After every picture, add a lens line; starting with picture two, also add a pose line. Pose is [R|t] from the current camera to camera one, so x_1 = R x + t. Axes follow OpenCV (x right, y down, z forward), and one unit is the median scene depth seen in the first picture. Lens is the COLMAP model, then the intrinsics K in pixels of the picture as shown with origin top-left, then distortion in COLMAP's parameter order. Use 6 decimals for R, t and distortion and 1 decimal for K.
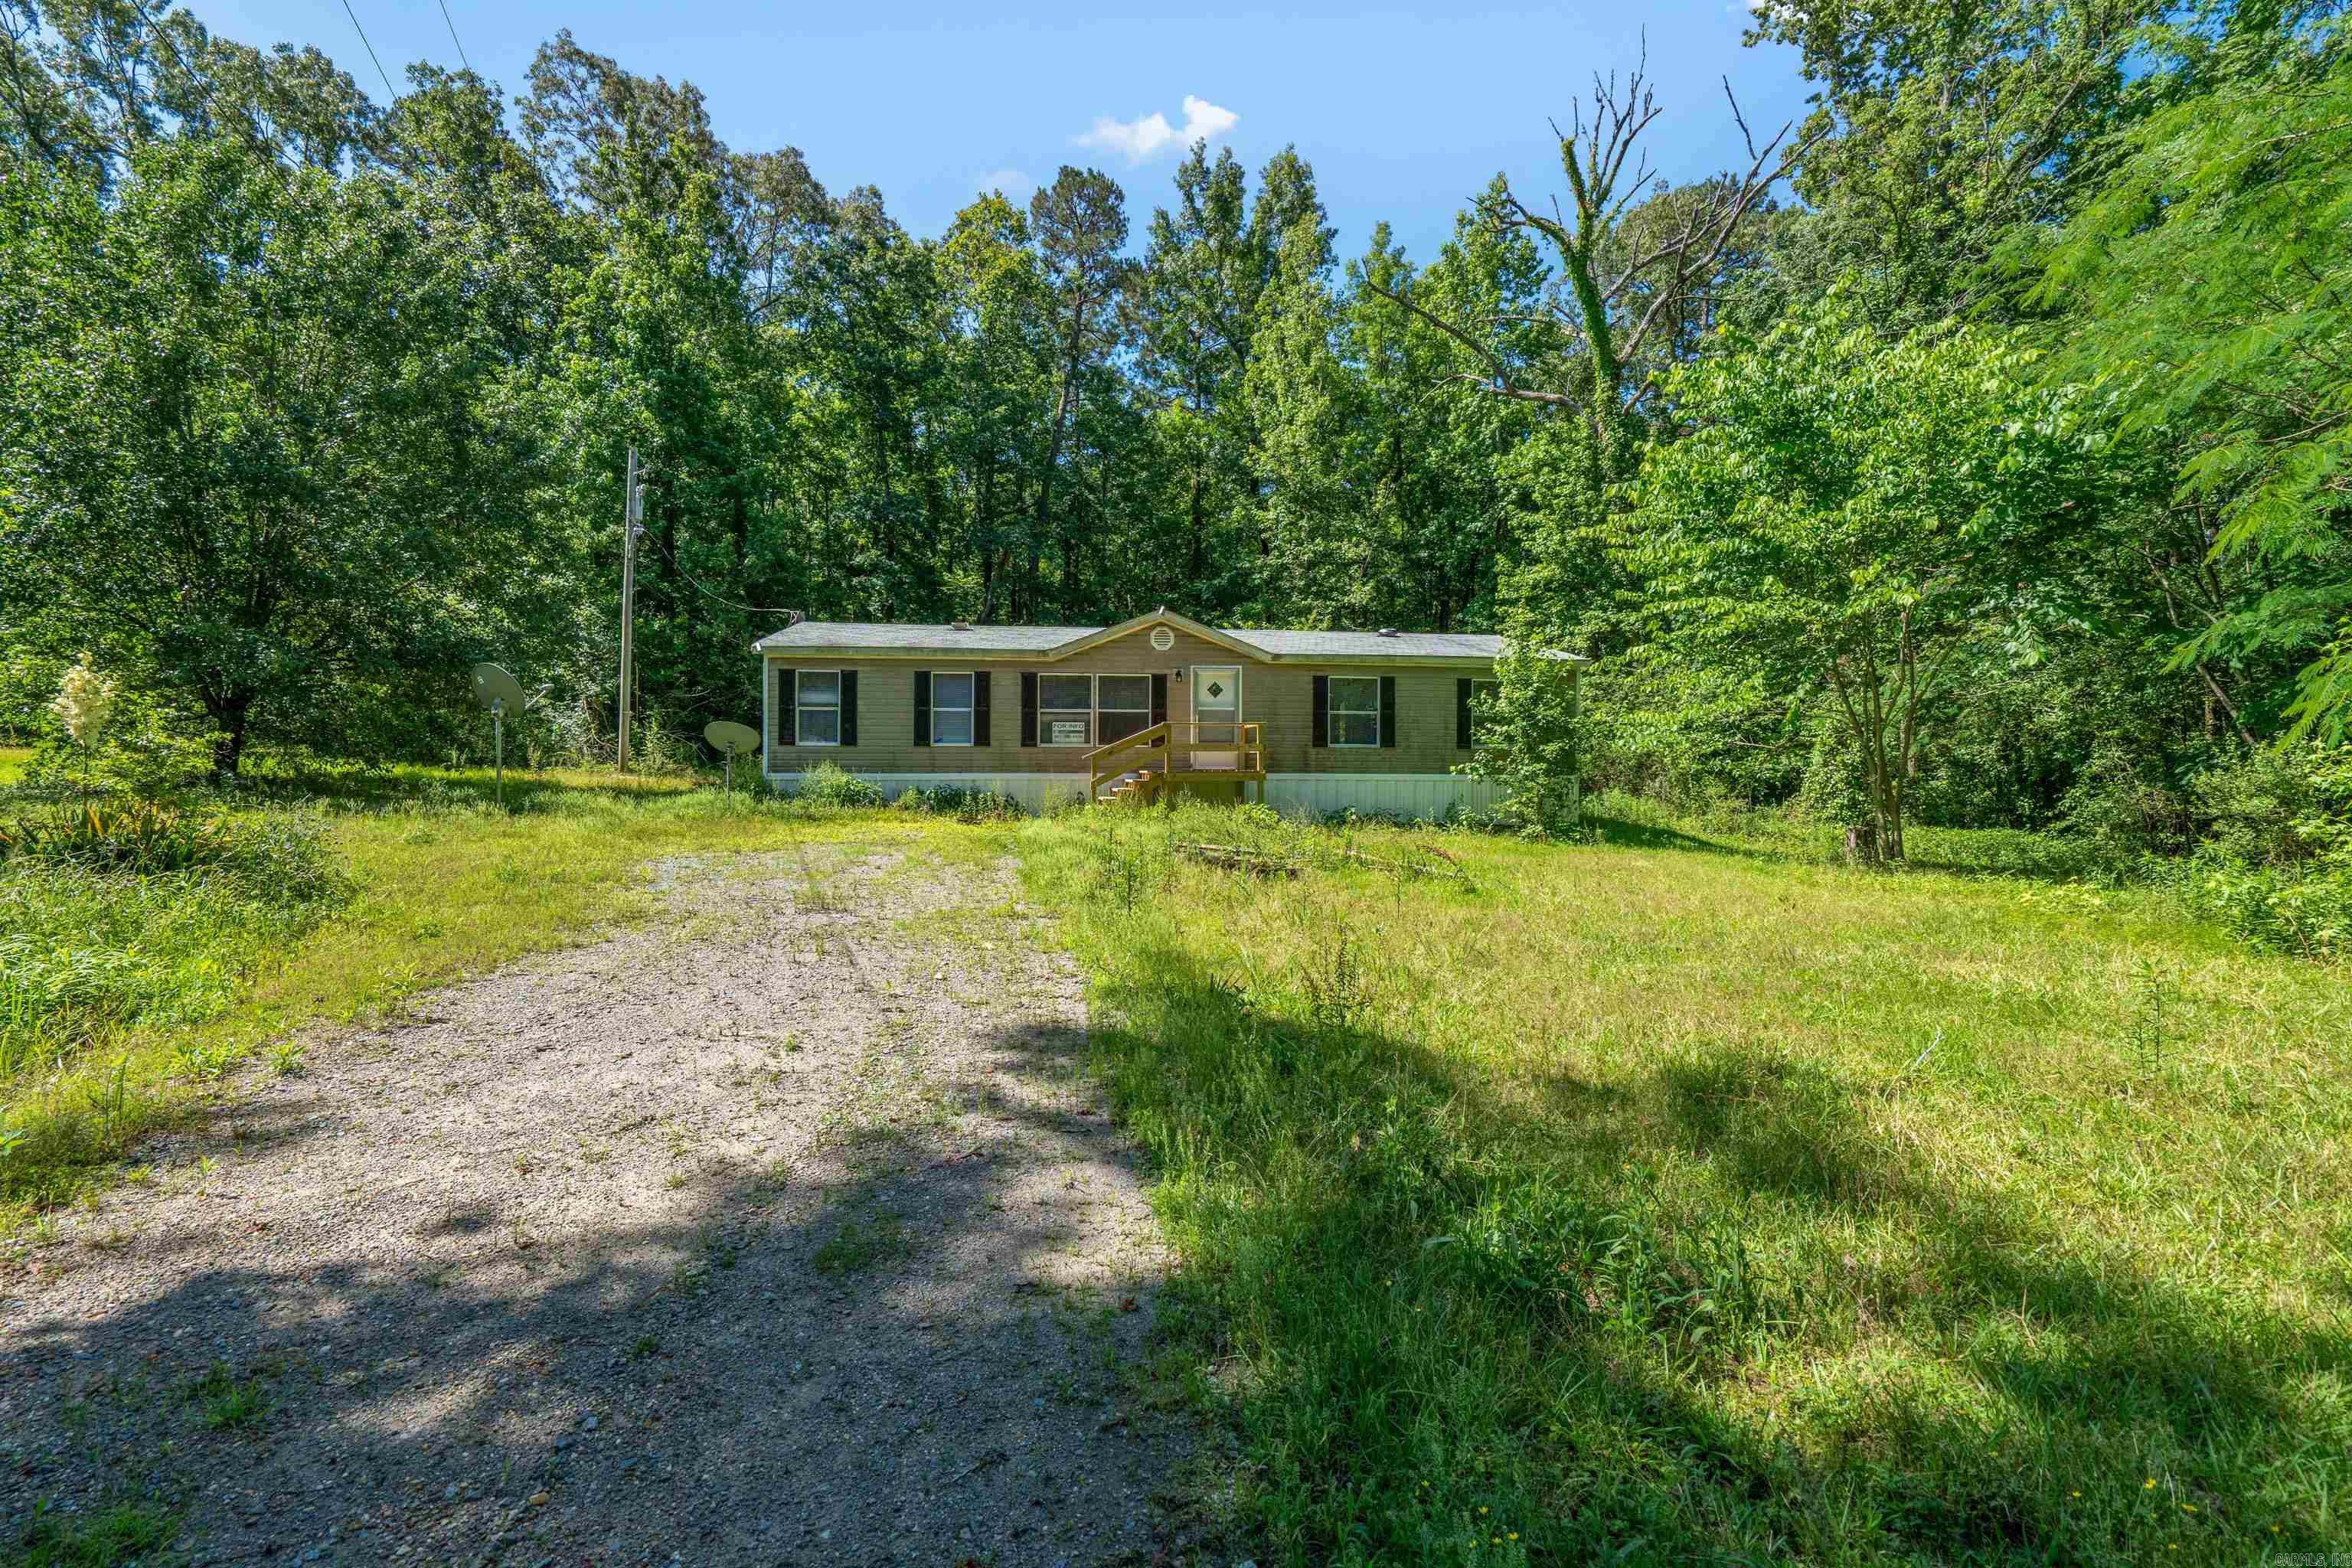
lens RADIAL K [[1079.2, 0, 1176.0], [0, 1079.2, 784.0], [0, 0, 1]] dist [0.001290, 0.000074]
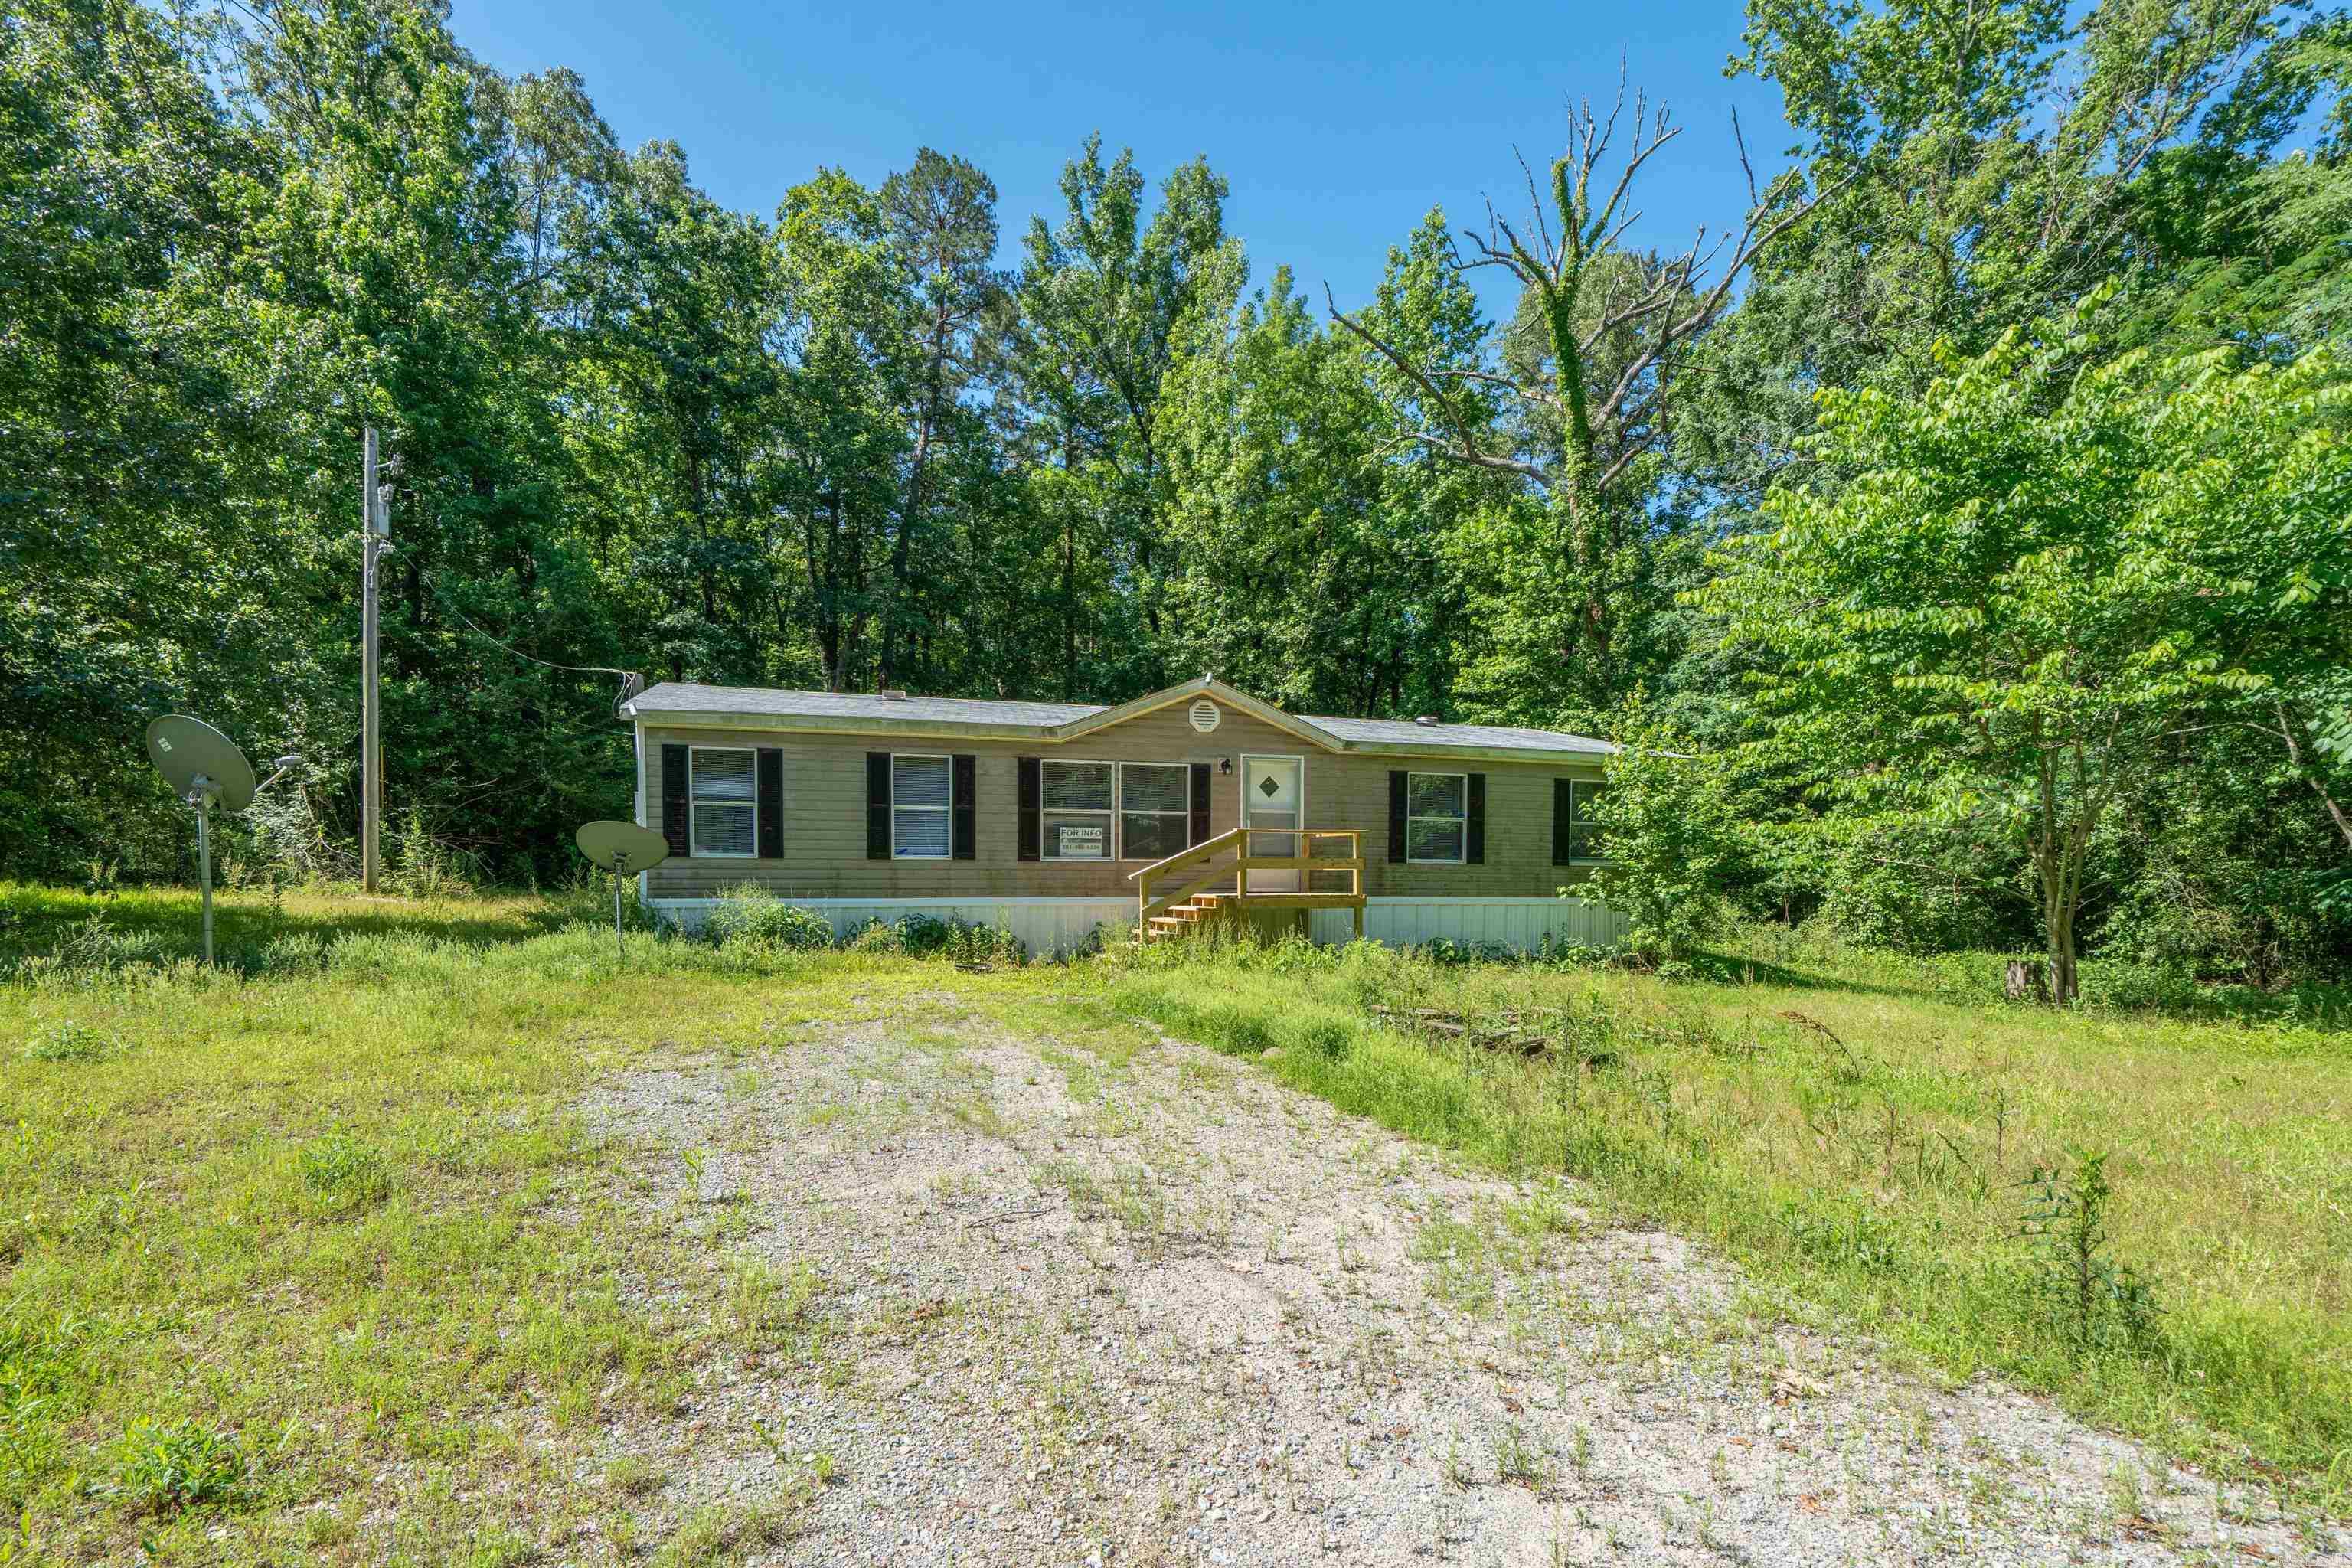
lens RADIAL K [[1121.8, 0, 1179.9], [0, 1121.8, 937.2], [0, 0, 1]] dist [-0.005587, 0.006381]
pose [[0.981663, -0.008403, 0.190440, -0.110681], [0.001407, 0.999320, 0.036840, -0.006747], [-0.190620, -0.035897, 0.981007, 0.148938]]
